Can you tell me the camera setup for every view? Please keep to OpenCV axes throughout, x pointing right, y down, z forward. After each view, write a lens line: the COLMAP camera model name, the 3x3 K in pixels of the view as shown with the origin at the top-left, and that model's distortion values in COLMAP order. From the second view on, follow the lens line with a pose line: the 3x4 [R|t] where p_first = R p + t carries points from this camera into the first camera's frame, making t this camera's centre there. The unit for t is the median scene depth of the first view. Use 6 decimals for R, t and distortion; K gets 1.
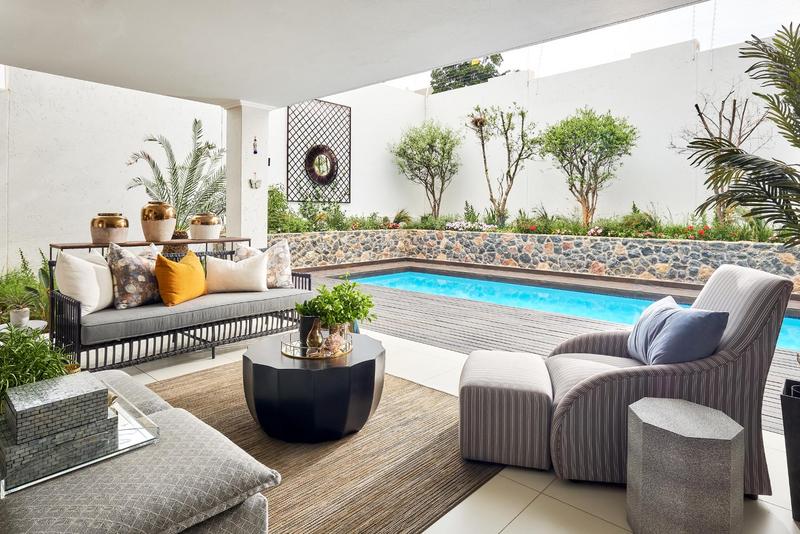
lens RADIAL K [[472.2, 0, 393.6], [0, 472.2, 225.4], [0, 0, 1]] dist [-0.021138, -0.000144]
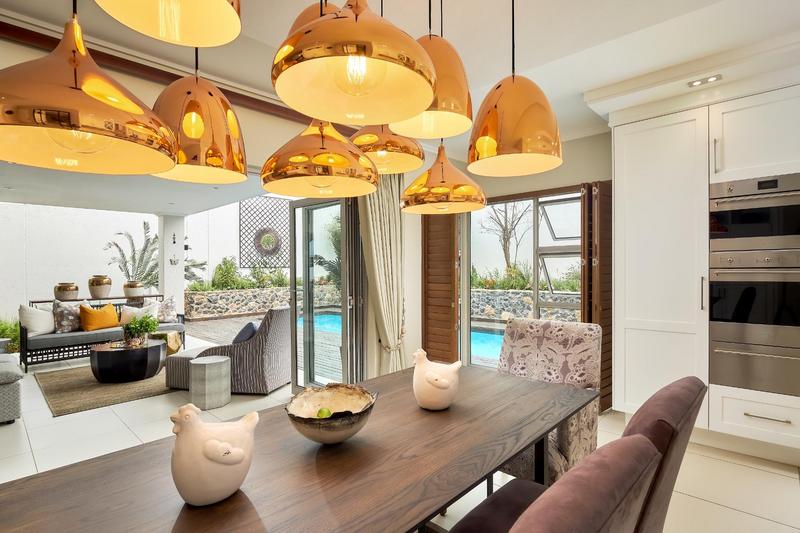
lens RADIAL K [[393.4, 0, 416.6], [0, 393.4, 275.6], [0, 0, 1]] dist [-0.017119, 0.000283]
pose [[0.999710, -0.020735, 0.012220, 0.305864], [0.020837, 0.999748, -0.008293, -0.005751], [-0.012045, 0.008546, 0.999891, -0.215573]]
